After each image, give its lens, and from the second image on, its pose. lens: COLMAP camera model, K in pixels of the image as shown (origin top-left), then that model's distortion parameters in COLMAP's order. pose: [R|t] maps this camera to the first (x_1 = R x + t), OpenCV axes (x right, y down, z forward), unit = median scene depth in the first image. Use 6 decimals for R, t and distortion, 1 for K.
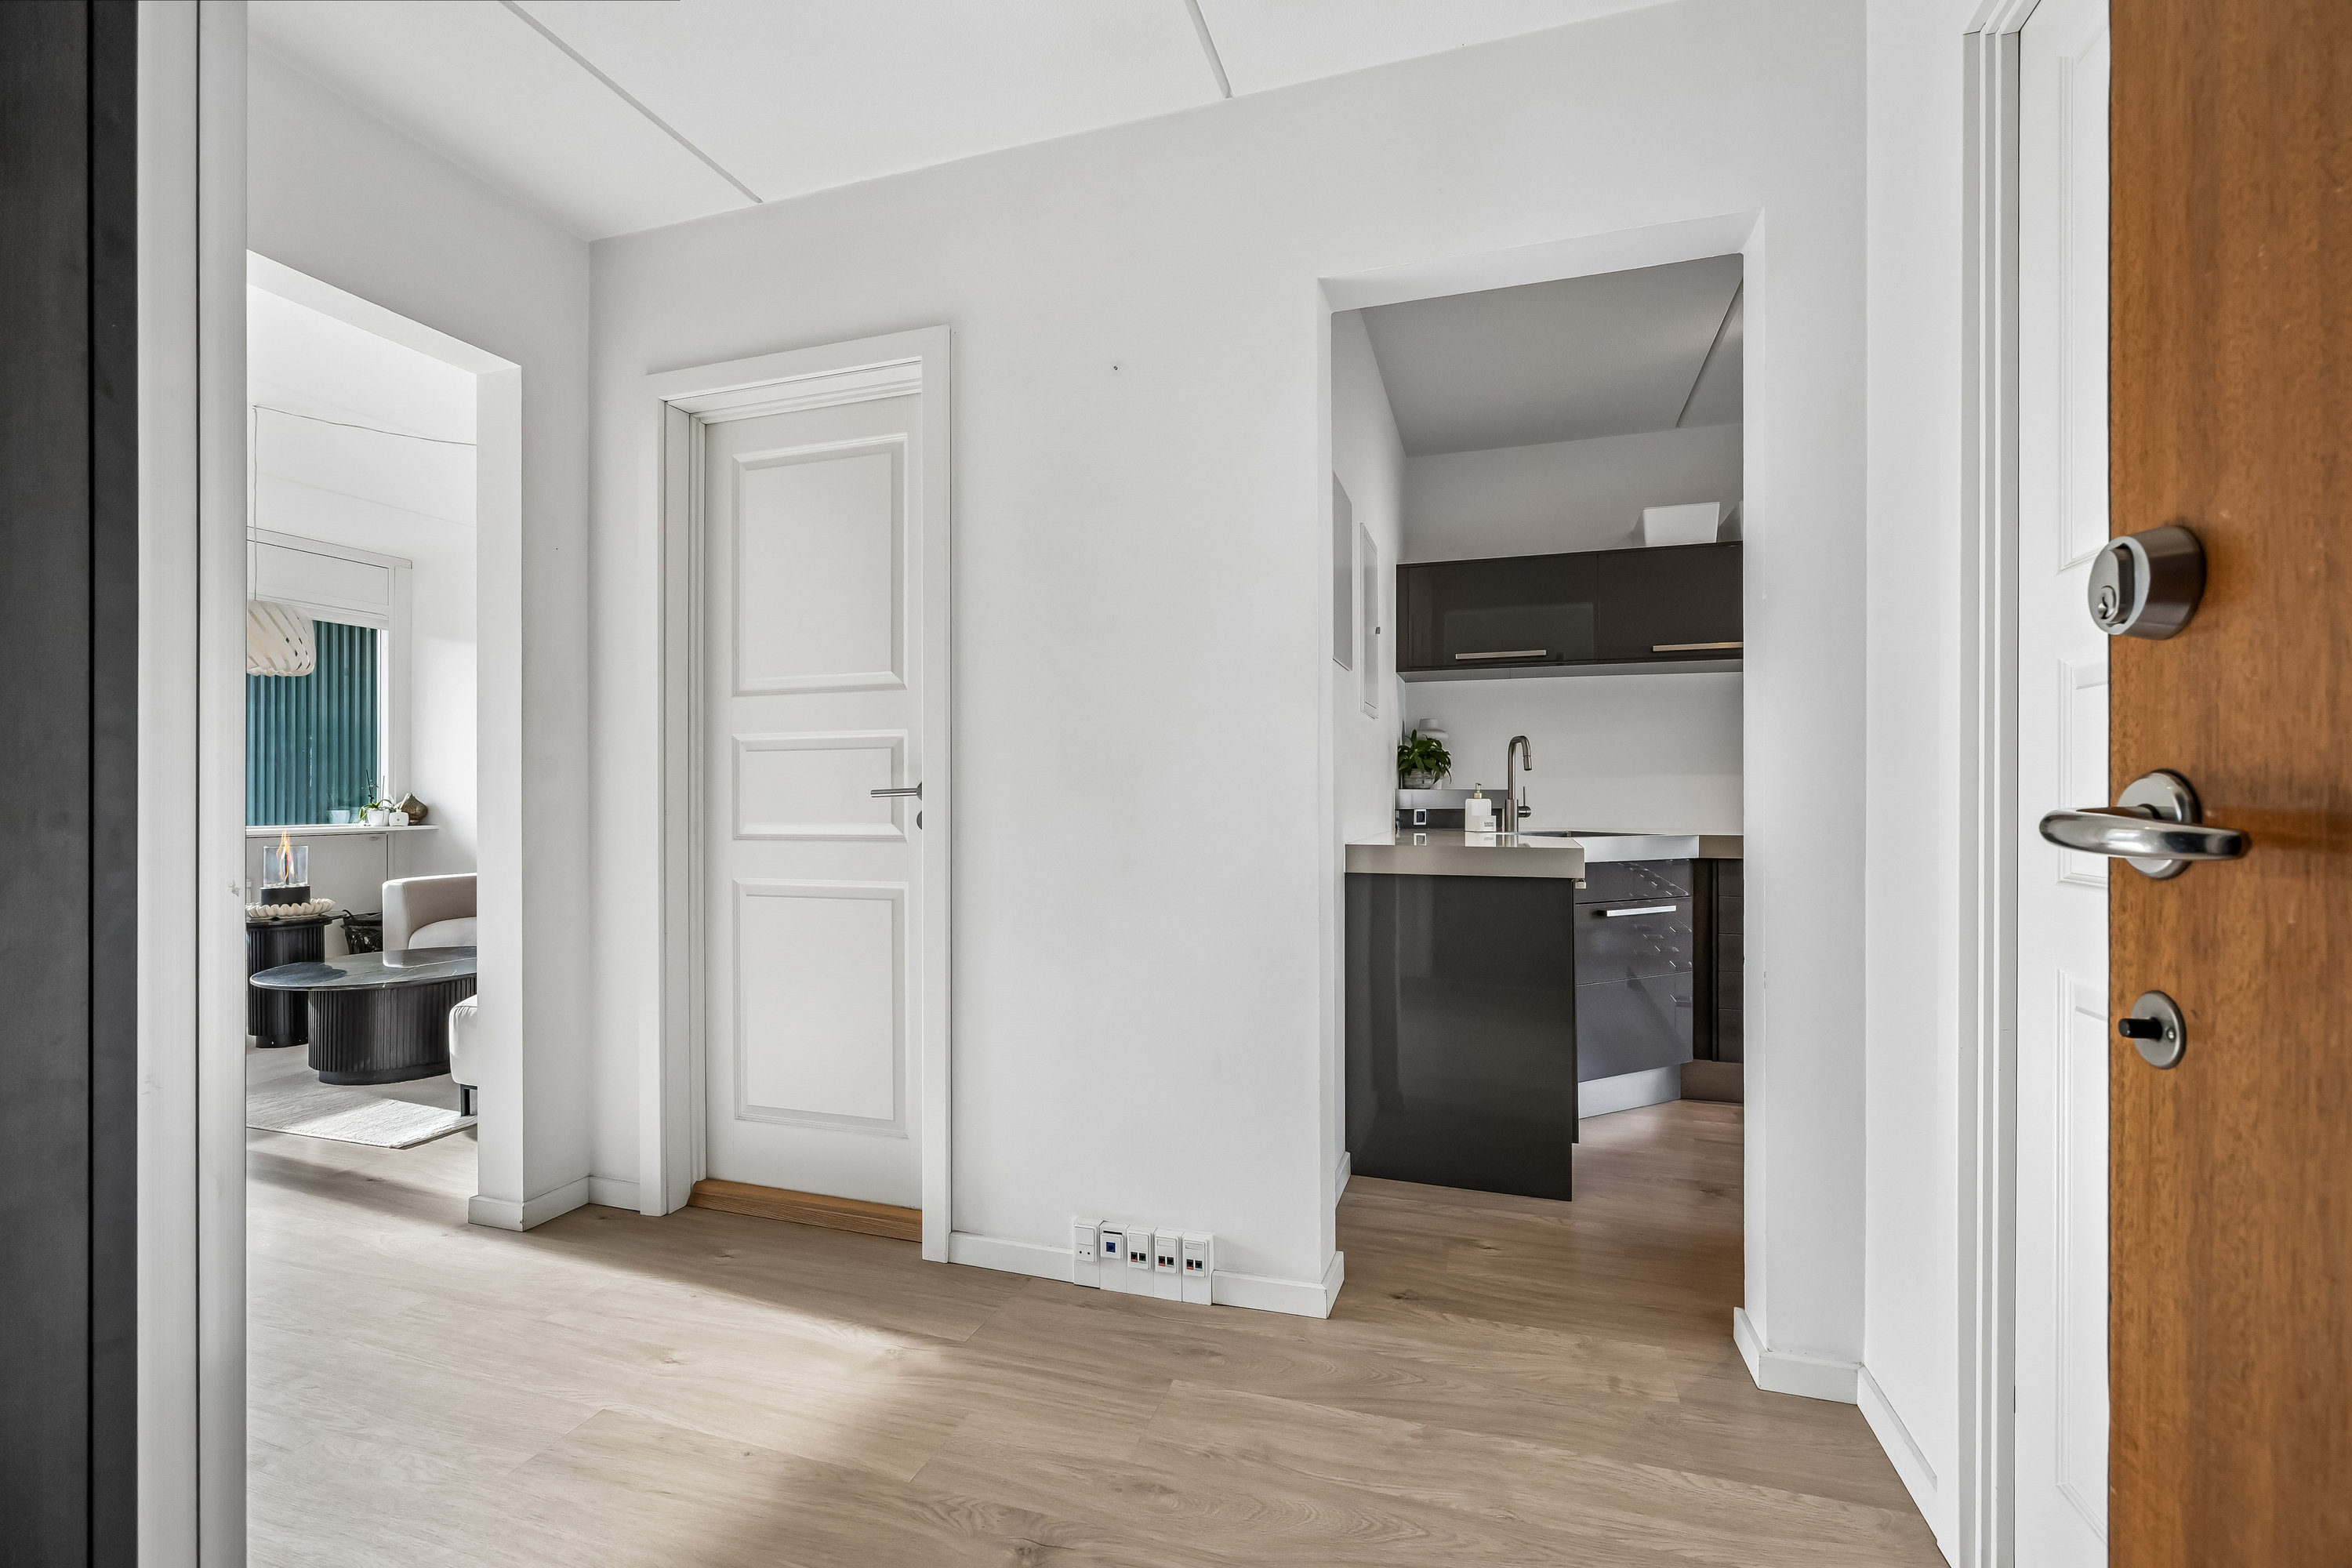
lens RADIAL K [[960.6, 0, 1180.4], [0, 960.6, 806.0], [0, 0, 1]] dist [-0.014942, -0.000074]
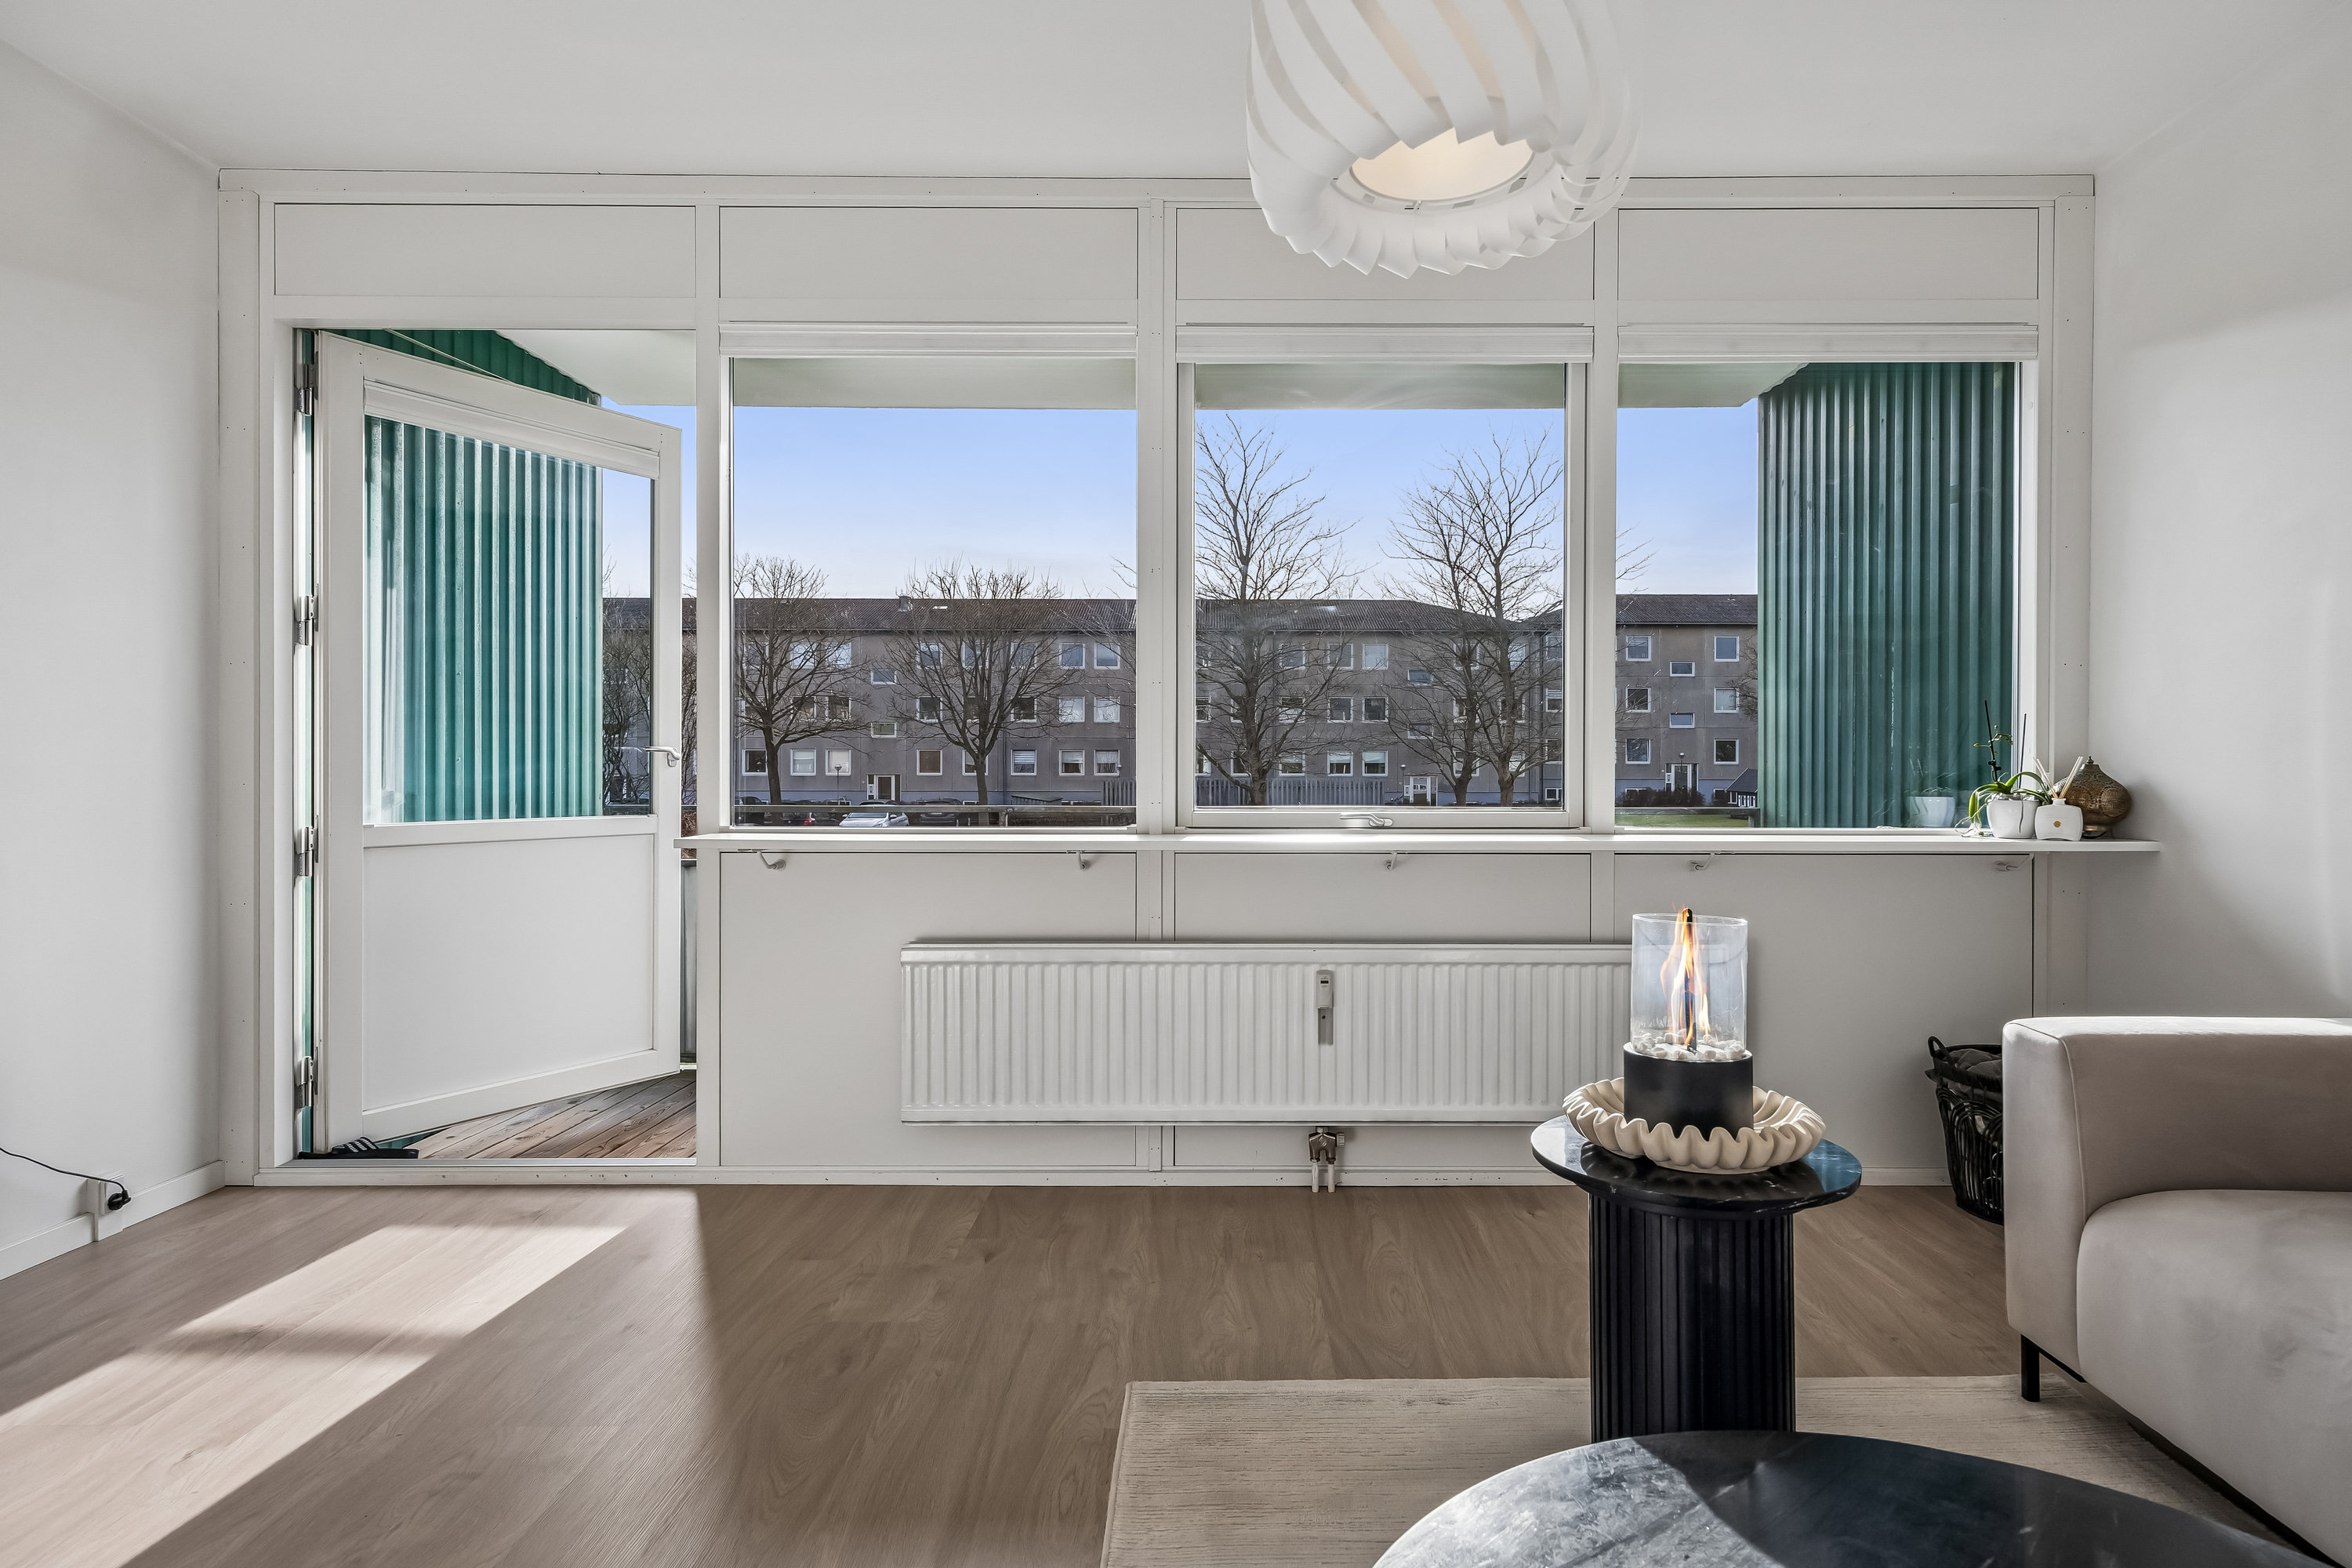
lens RADIAL K [[1250.9, 0, 1215.6], [0, 1250.9, 777.0], [0, 0, 1]] dist [-0.003880, 0.000256]
pose [[0.275469, -0.002427, -0.961307, -0.422319], [-0.005972, 0.999973, -0.004236, -0.000670], [0.961291, 0.006907, 0.275447, 0.523042]]
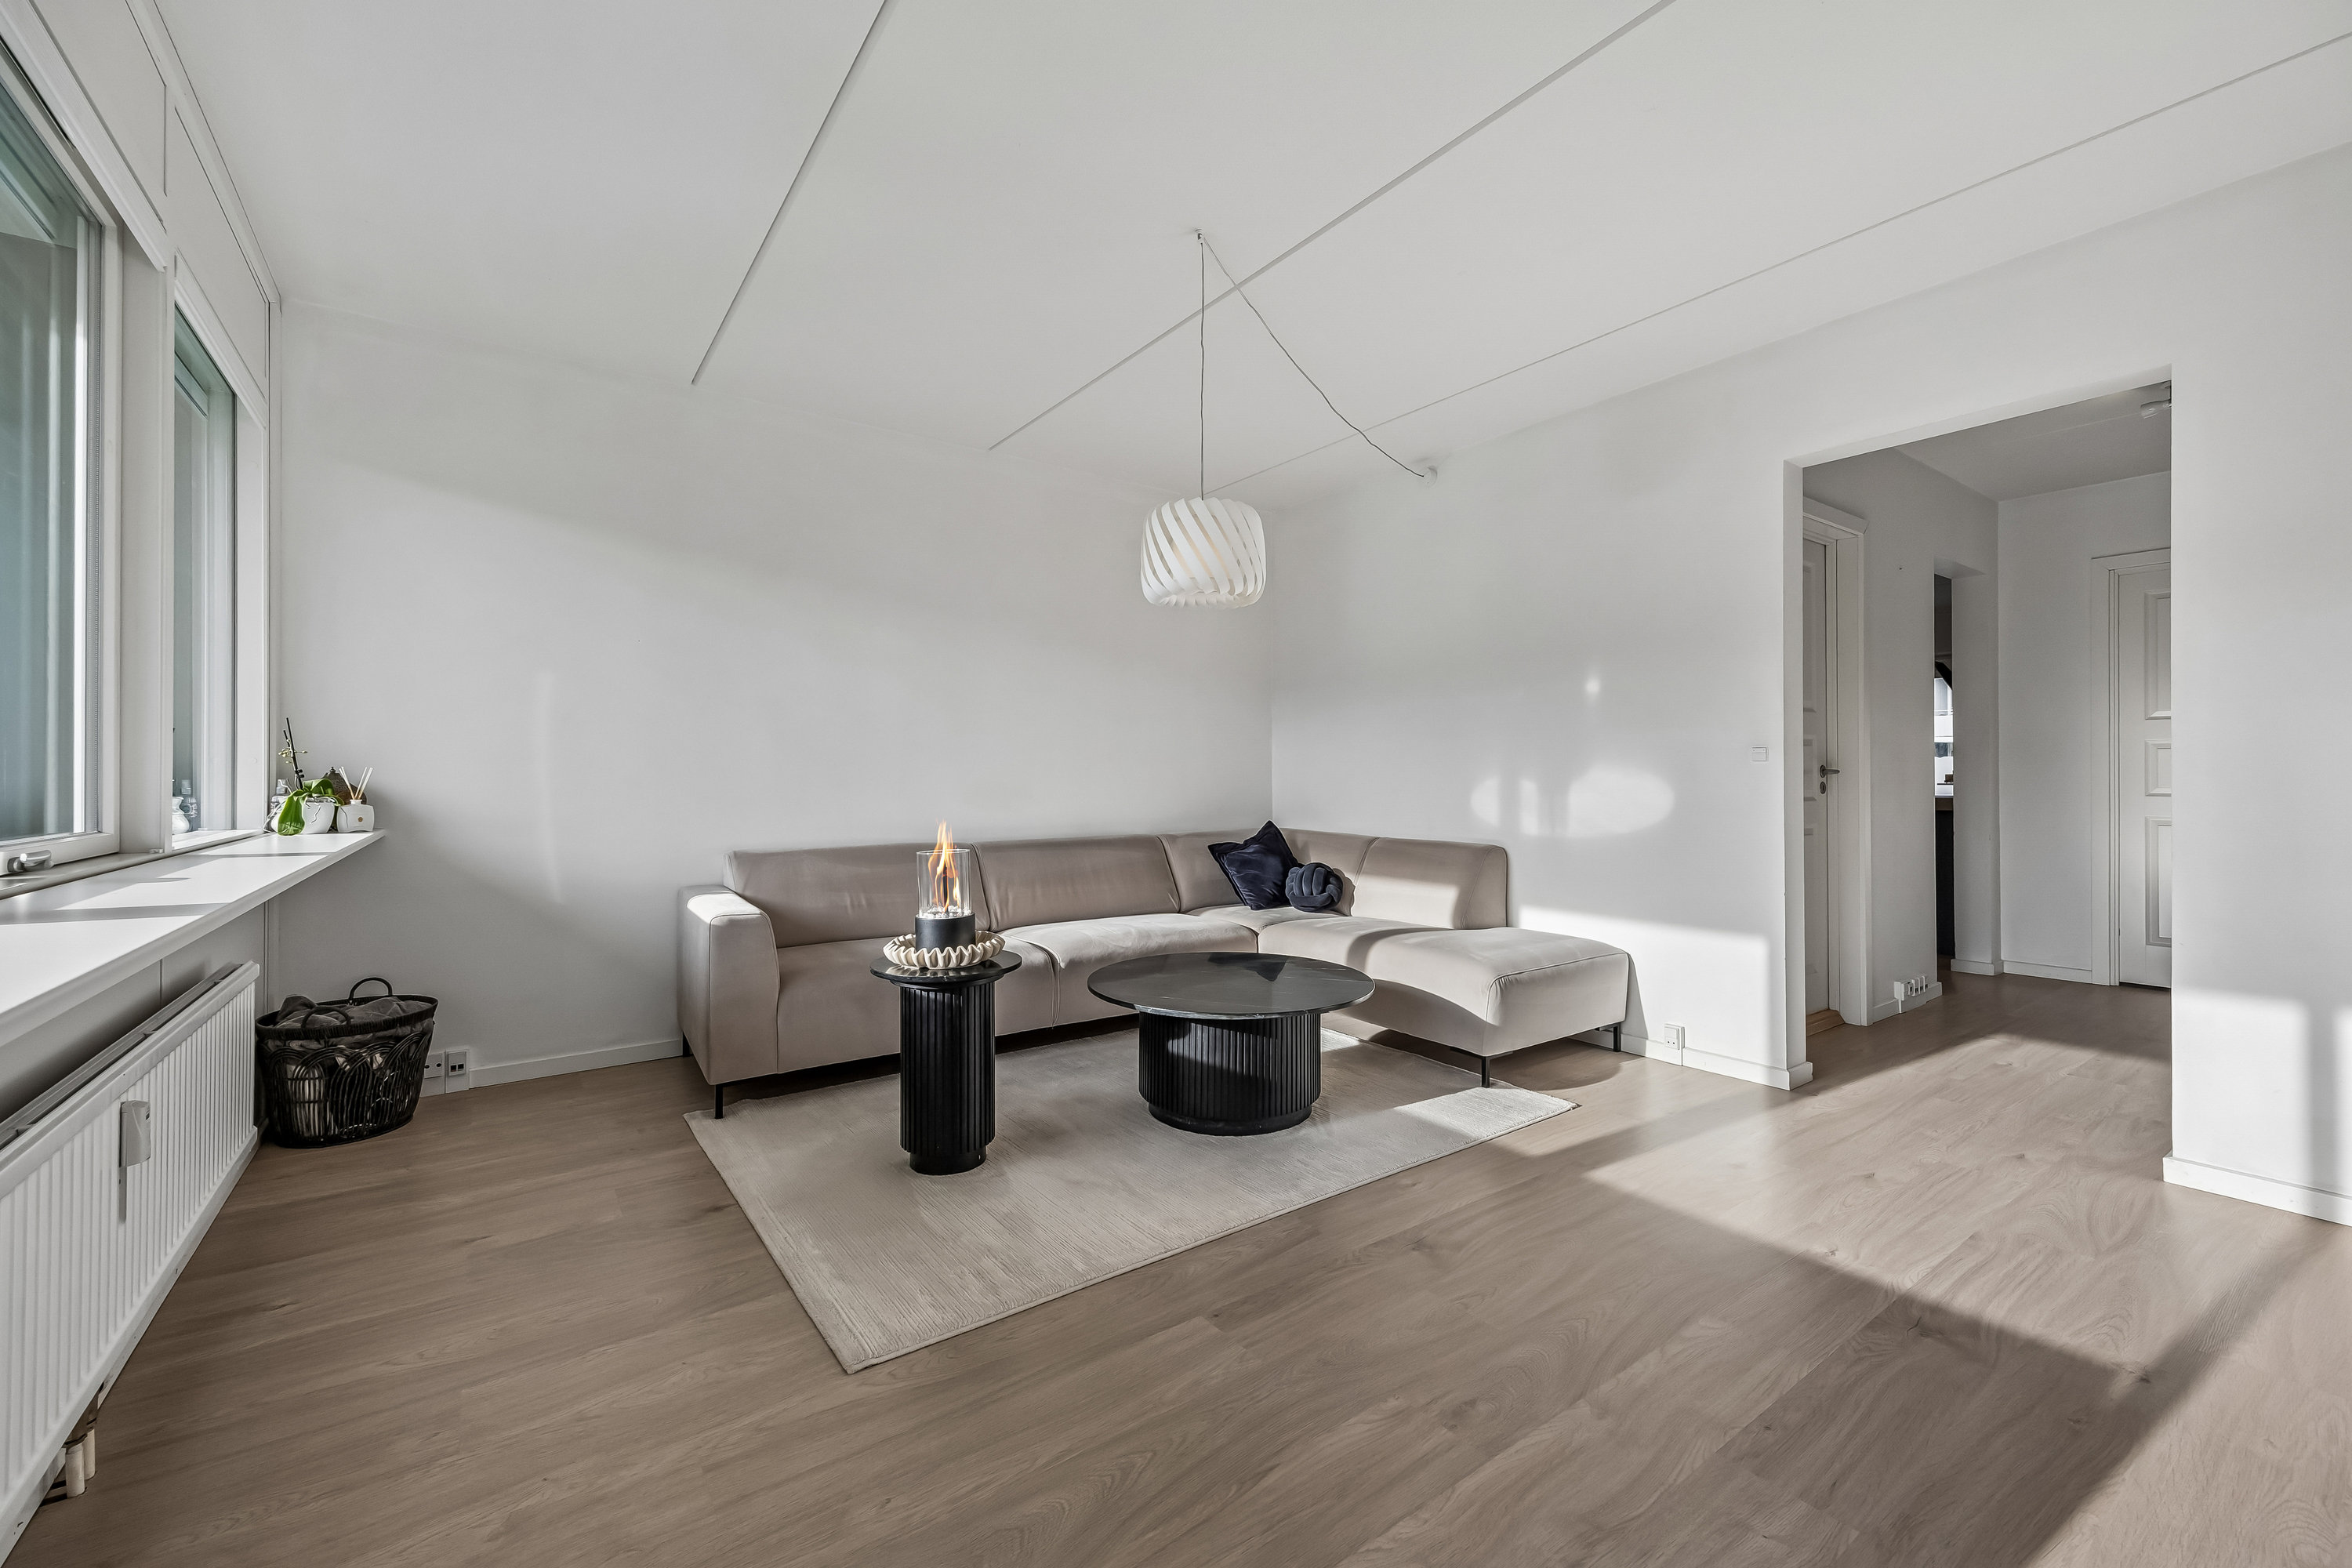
lens RADIAL K [[970.8, 0, 1180.2], [0, 970.8, 778.9], [0, 0, 1]] dist [0.016431, -0.000311]
pose [[0.614203, -0.009709, 0.789088, -0.960753], [0.008177, 0.999949, 0.005939, -0.006621], [-0.789105, 0.002805, 0.614251, 0.333418]]
